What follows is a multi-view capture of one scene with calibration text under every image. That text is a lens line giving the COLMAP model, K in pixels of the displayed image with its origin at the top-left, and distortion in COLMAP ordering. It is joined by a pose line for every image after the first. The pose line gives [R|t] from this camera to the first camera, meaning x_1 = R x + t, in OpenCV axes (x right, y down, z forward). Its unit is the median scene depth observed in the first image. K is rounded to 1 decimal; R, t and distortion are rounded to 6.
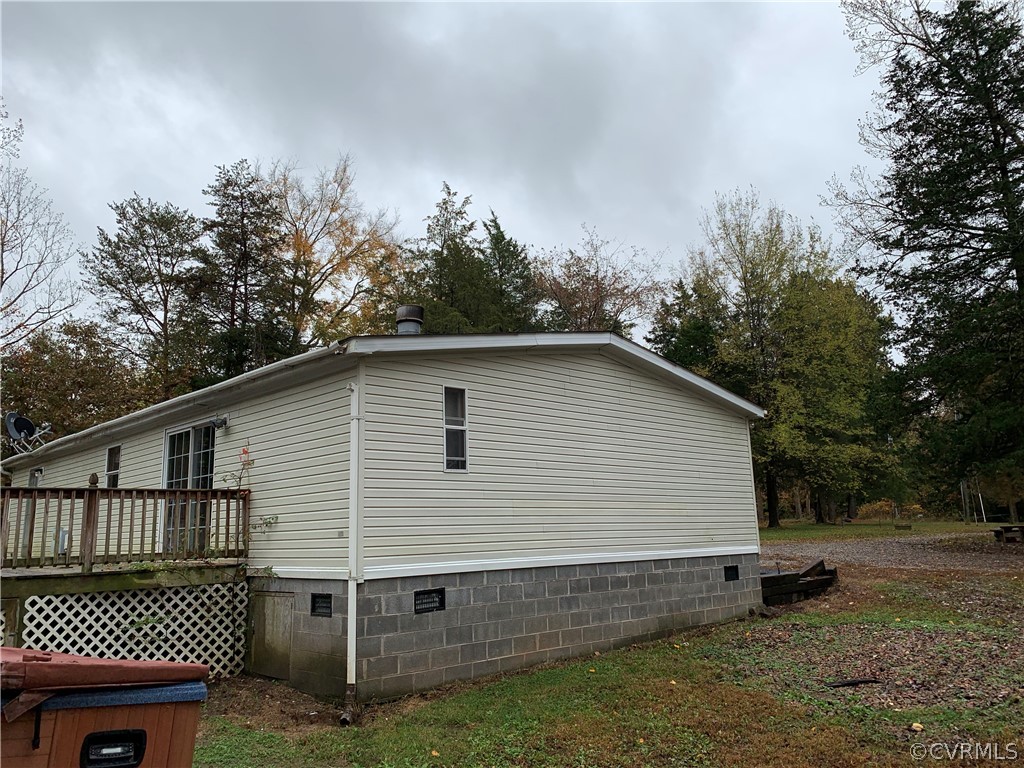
lens RADIAL K [[769.7, 0, 512.0], [0, 769.7, 384.0], [0, 0, 1]] dist [-0.003894, -0.000256]
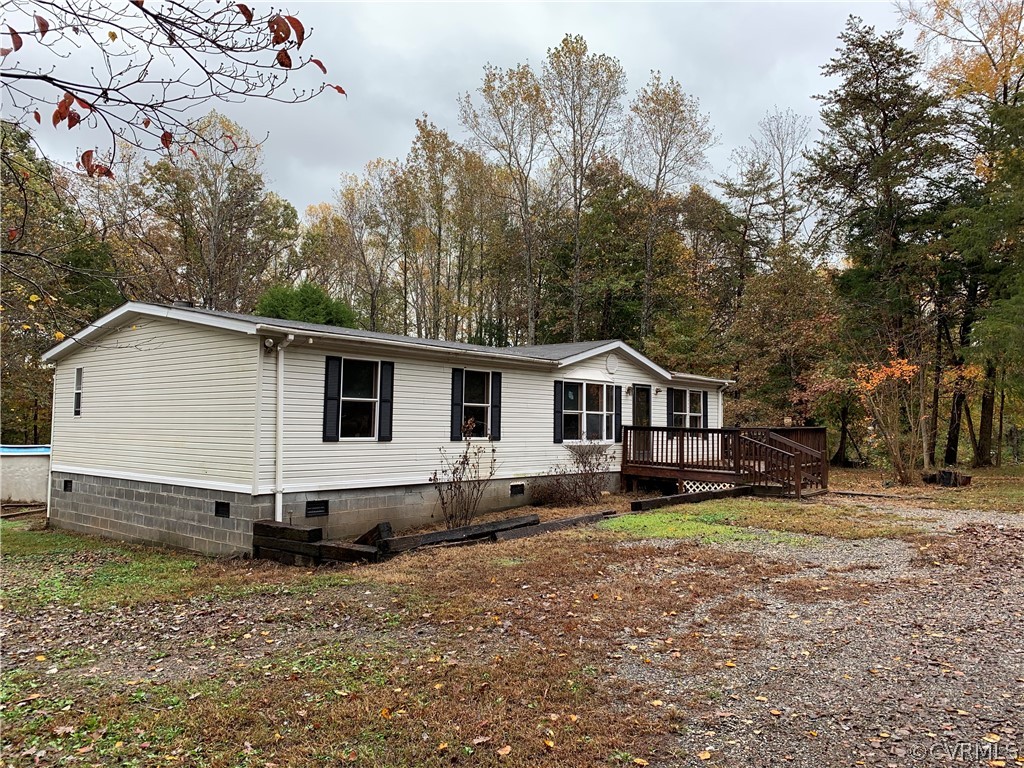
lens RADIAL K [[769.7, 0, 512.0], [0, 769.7, 384.0], [0, 0, 1]] dist [-0.003894, -0.000256]
pose [[0.132563, -0.056223, -0.989579, 1.288330], [0.151560, 0.987799, -0.035819, 0.180616], [0.979519, -0.145232, 0.139467, 1.241334]]
